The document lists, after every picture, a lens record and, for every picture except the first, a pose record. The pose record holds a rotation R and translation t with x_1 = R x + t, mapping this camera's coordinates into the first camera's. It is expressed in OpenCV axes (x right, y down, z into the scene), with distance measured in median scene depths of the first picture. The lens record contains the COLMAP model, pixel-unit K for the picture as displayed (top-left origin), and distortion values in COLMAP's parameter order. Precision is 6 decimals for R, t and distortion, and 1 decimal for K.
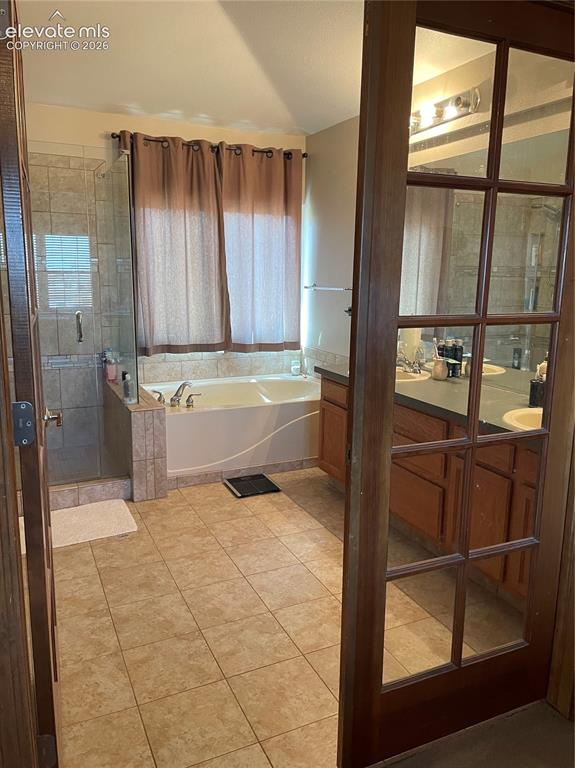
lens RADIAL K [[582.9, 0, 286.8], [0, 582.9, 379.8], [0, 0, 1]] dist [0.065201, -0.091450]
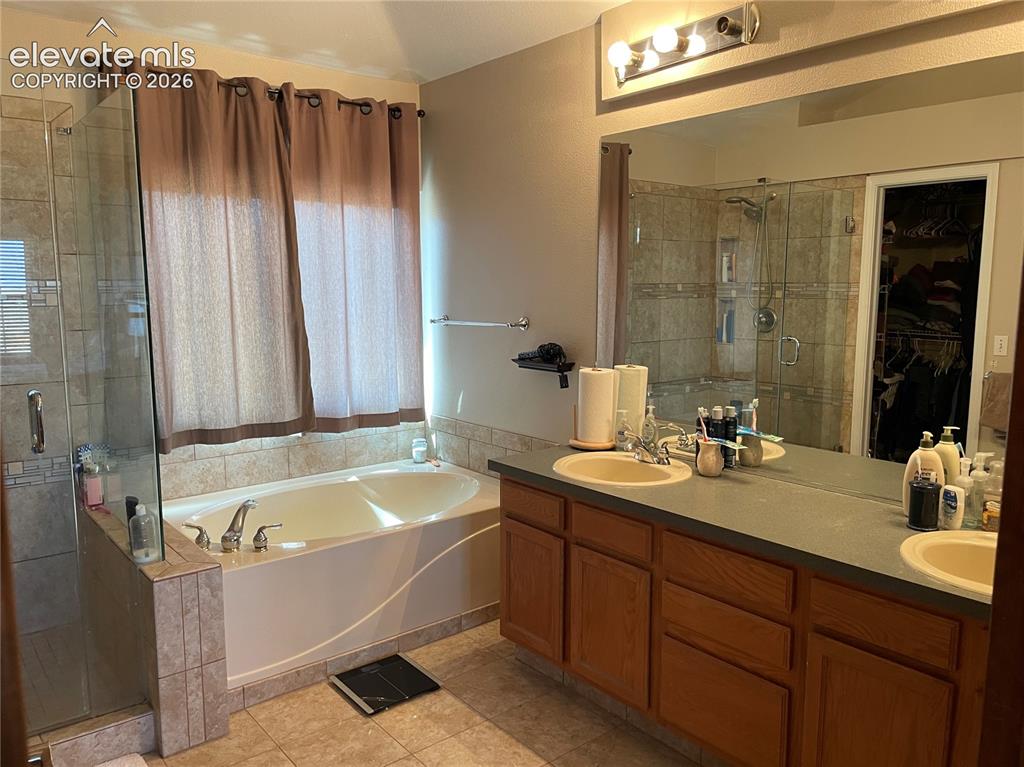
lens RADIAL K [[777.2, 0, 519.7], [0, 777.2, 382.8], [0, 0, 1]] dist [0.065201, -0.091450]
pose [[0.968488, -0.044326, 0.245083, -0.093890], [0.058934, 0.996876, -0.052592, -0.049872], [-0.241986, 0.065379, 0.968075, 0.202549]]
